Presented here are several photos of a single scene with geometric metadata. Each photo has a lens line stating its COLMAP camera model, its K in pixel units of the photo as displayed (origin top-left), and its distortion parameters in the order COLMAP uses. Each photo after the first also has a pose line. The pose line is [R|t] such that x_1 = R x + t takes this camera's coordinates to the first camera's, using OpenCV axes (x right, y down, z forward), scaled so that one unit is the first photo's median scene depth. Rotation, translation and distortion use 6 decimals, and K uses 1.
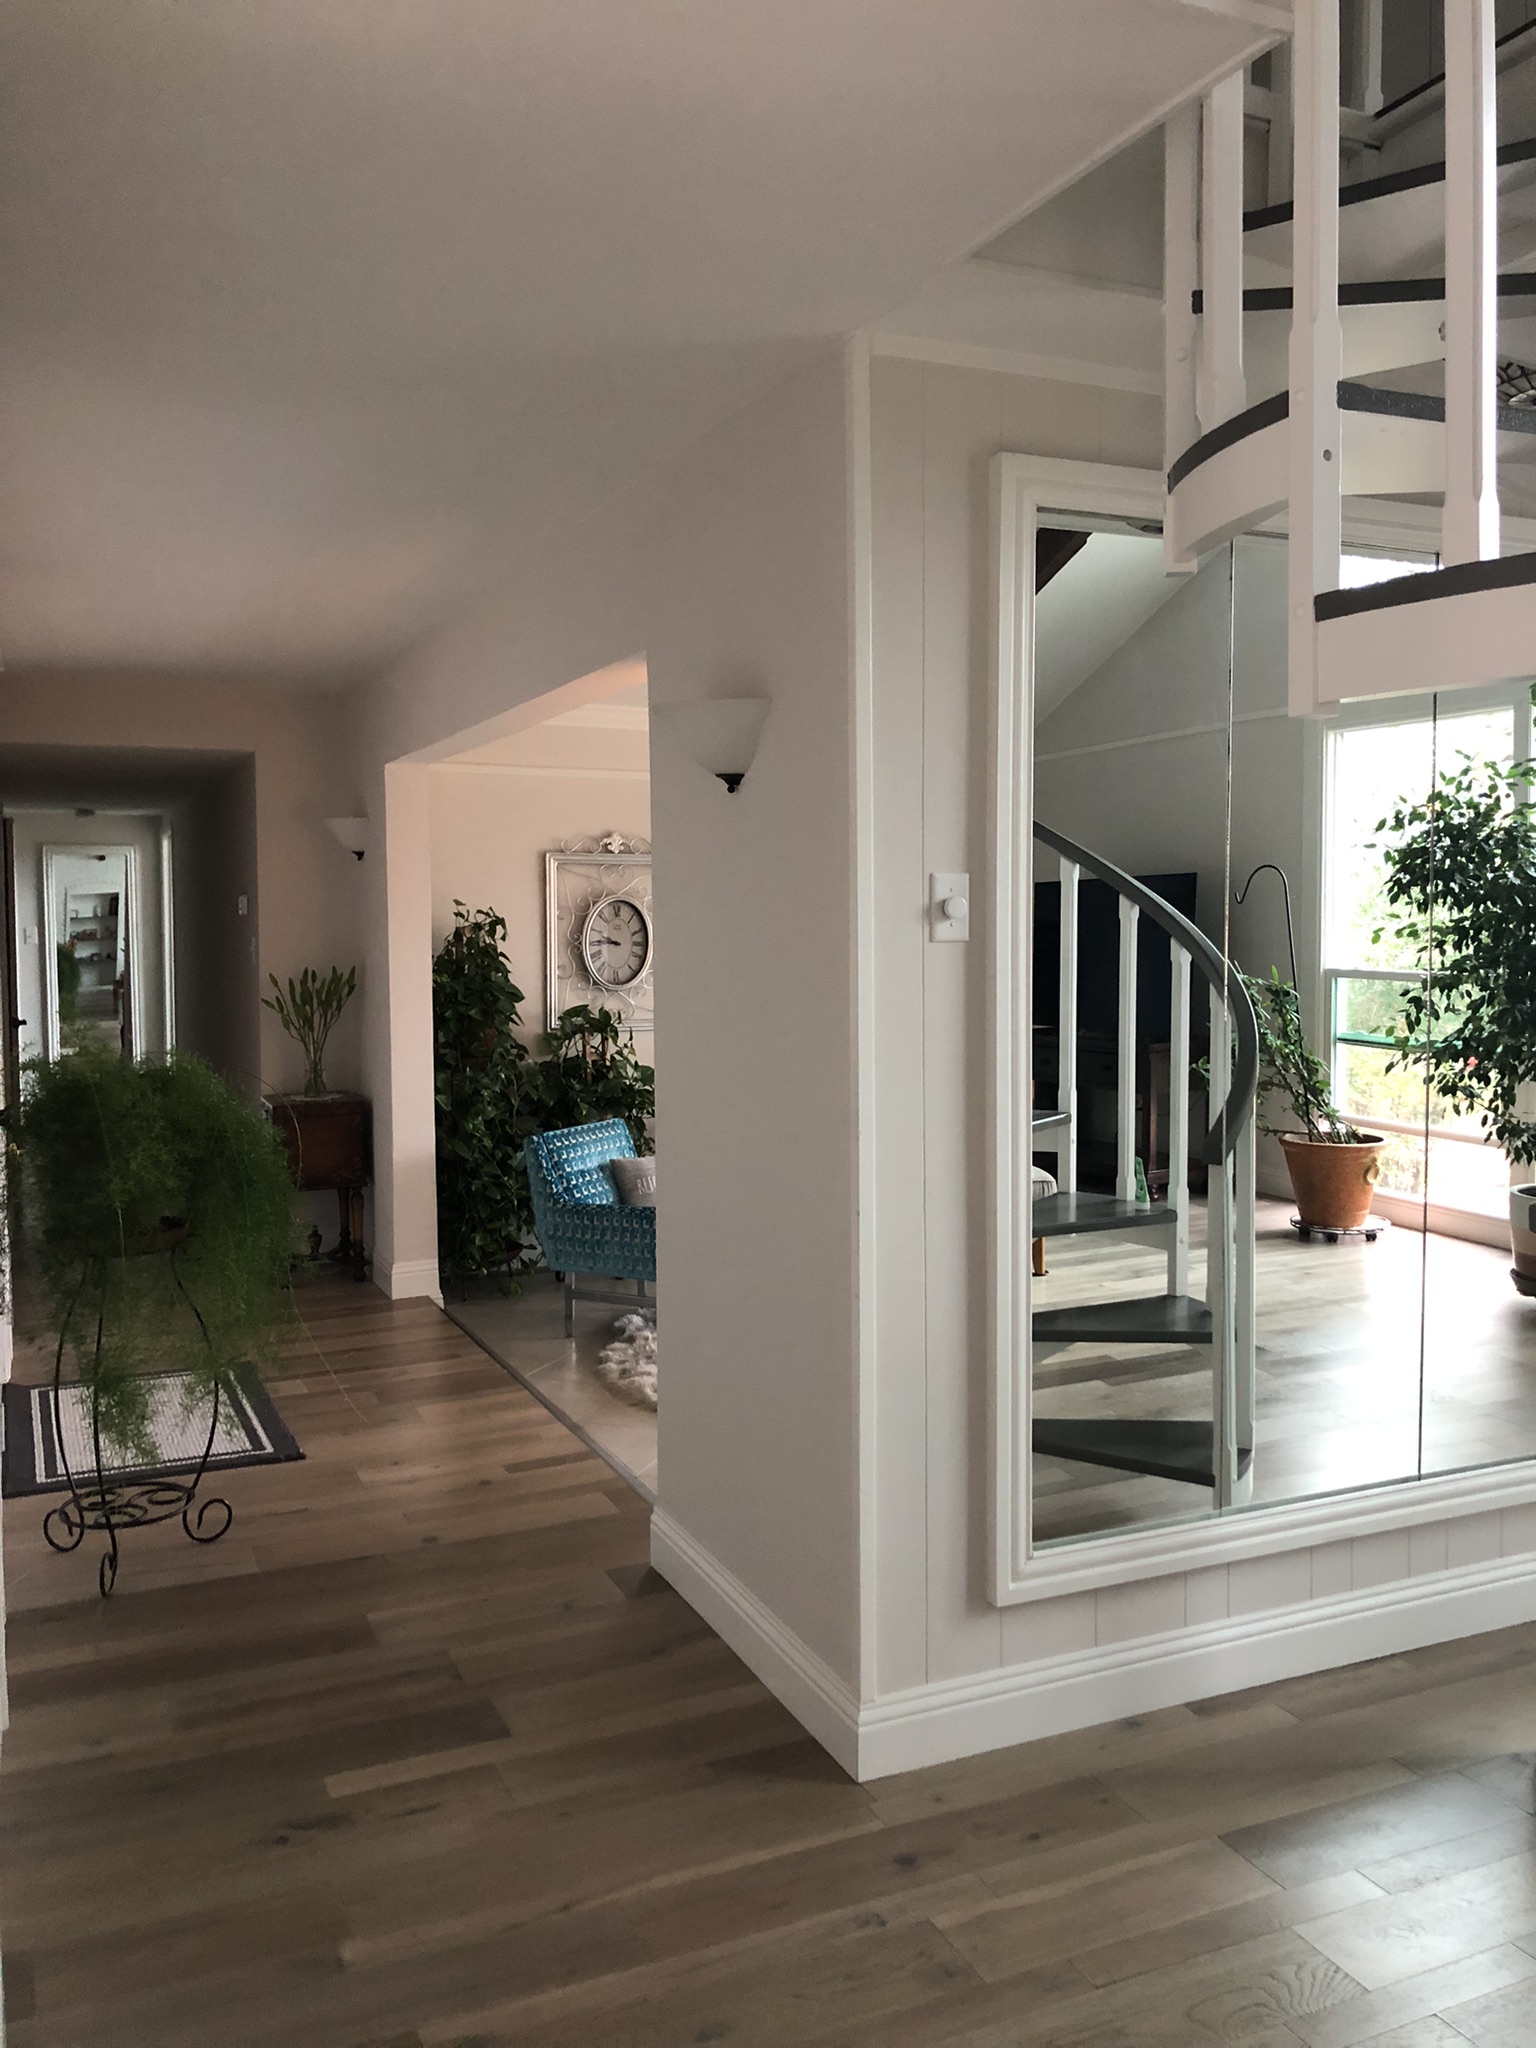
lens RADIAL K [[1659.3, 0, 776.5], [0, 1659.3, 1019.9], [0, 0, 1]] dist [0.022634, -0.015457]
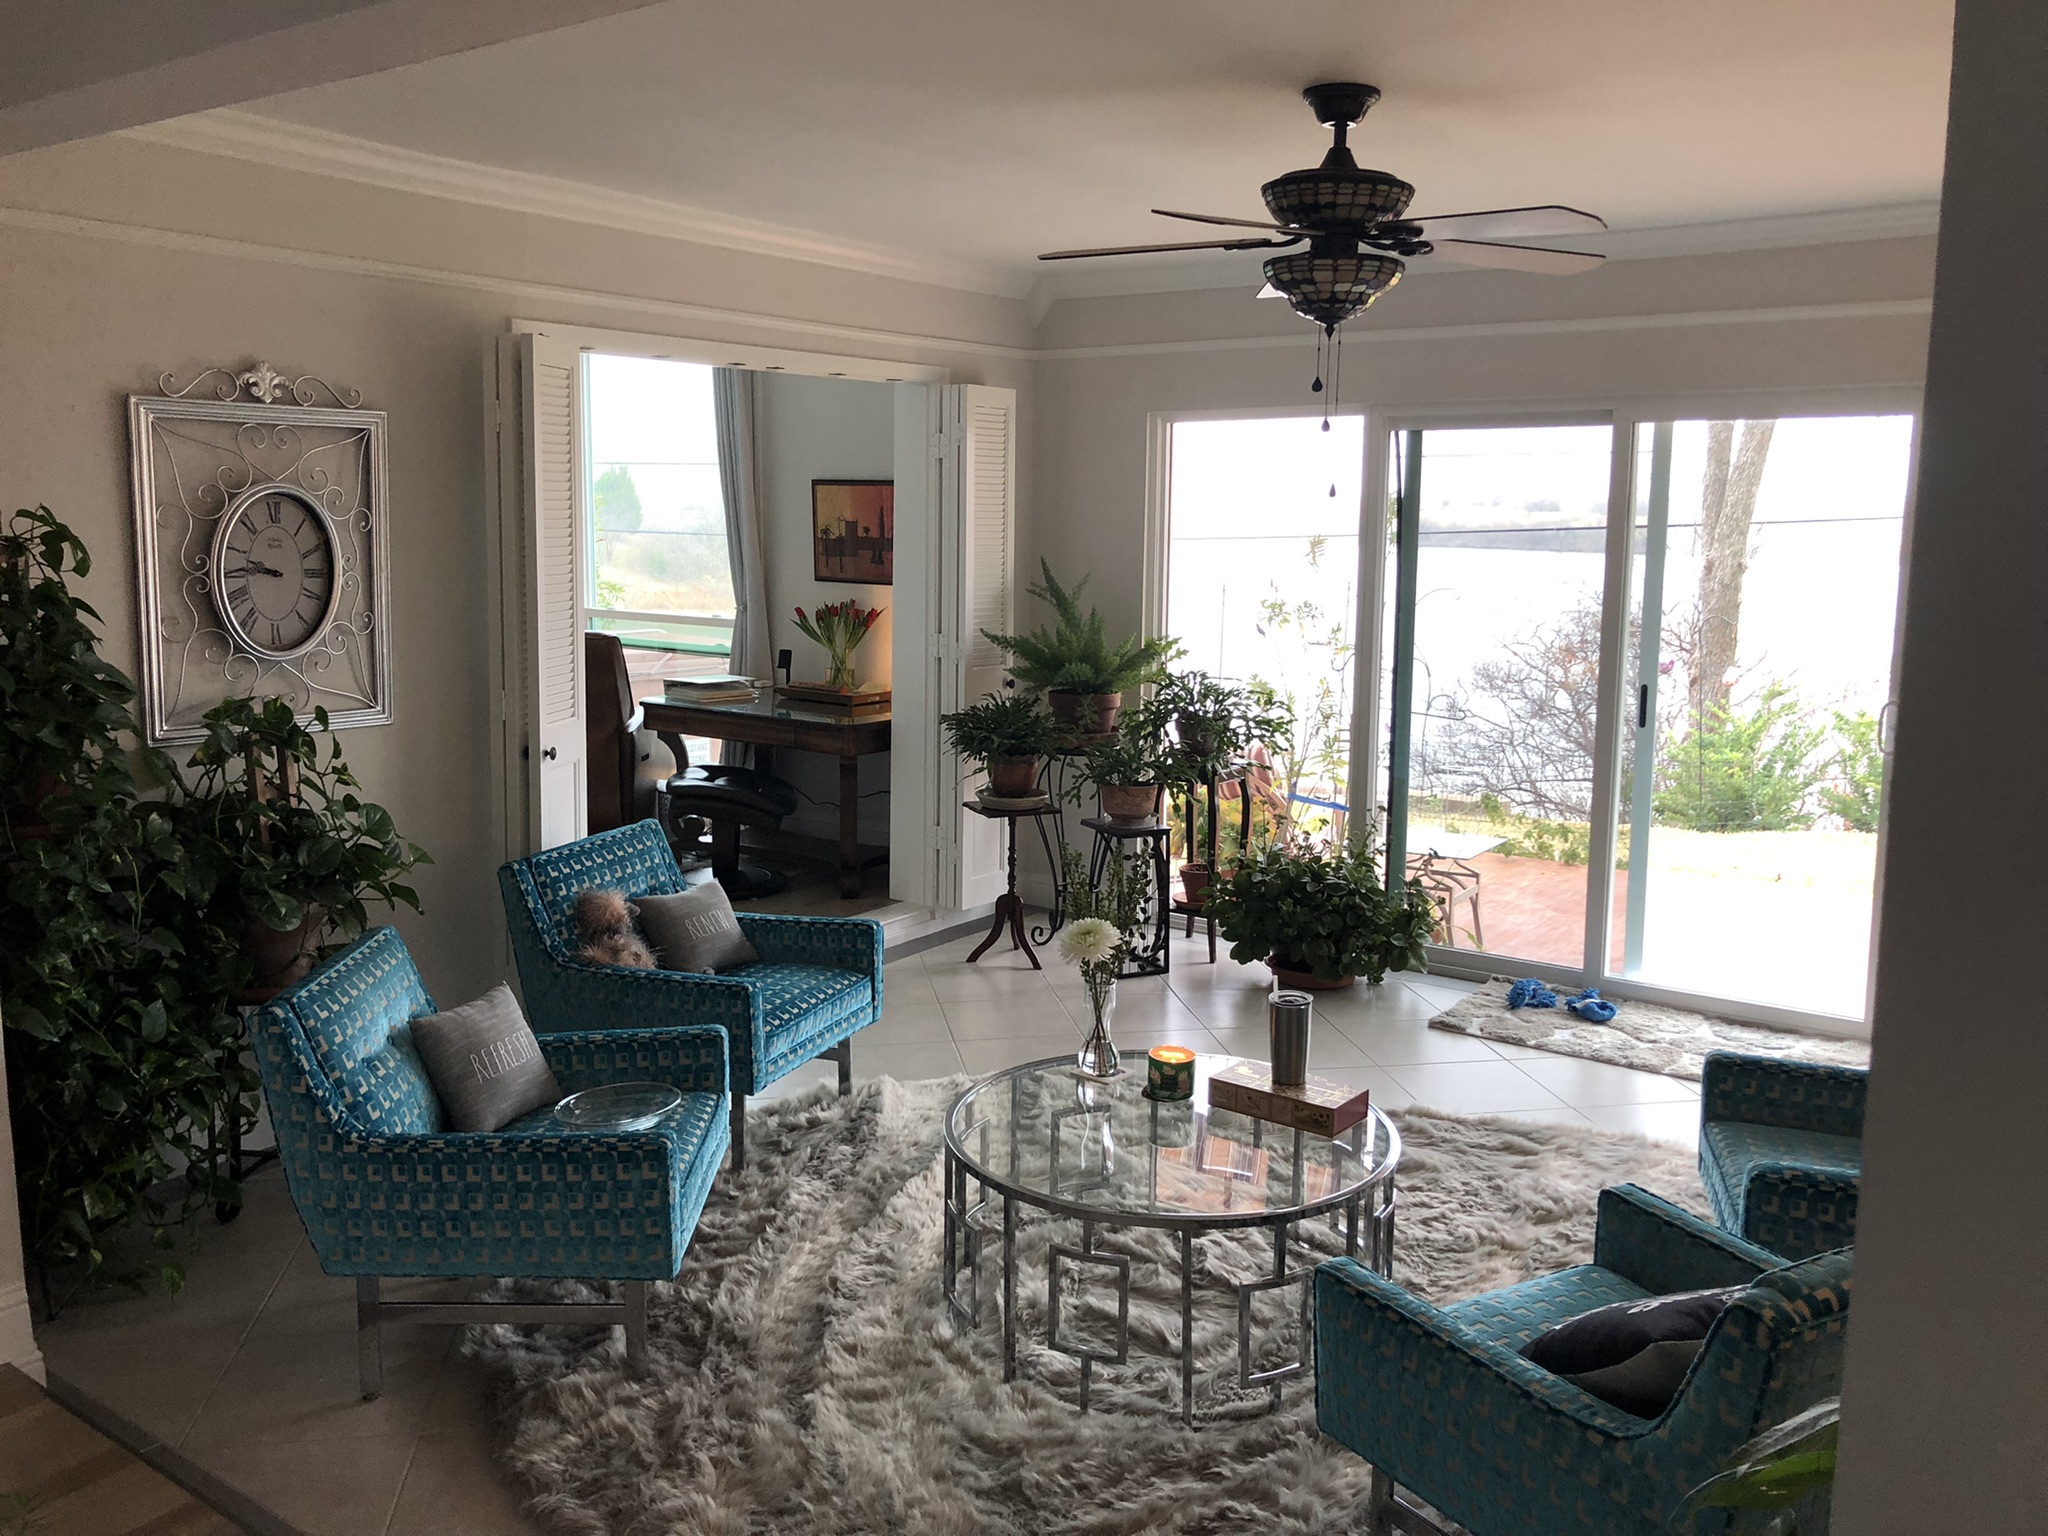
lens RADIAL K [[1659.3, 0, 1011.1], [0, 1659.3, 767.5], [0, 0, 1]] dist [0.022634, -0.015457]
pose [[0.861954, -0.053916, 0.504112, -0.169461], [0.002748, 0.994811, 0.101699, -0.038351], [-0.506980, -0.086274, 0.857630, 0.418035]]
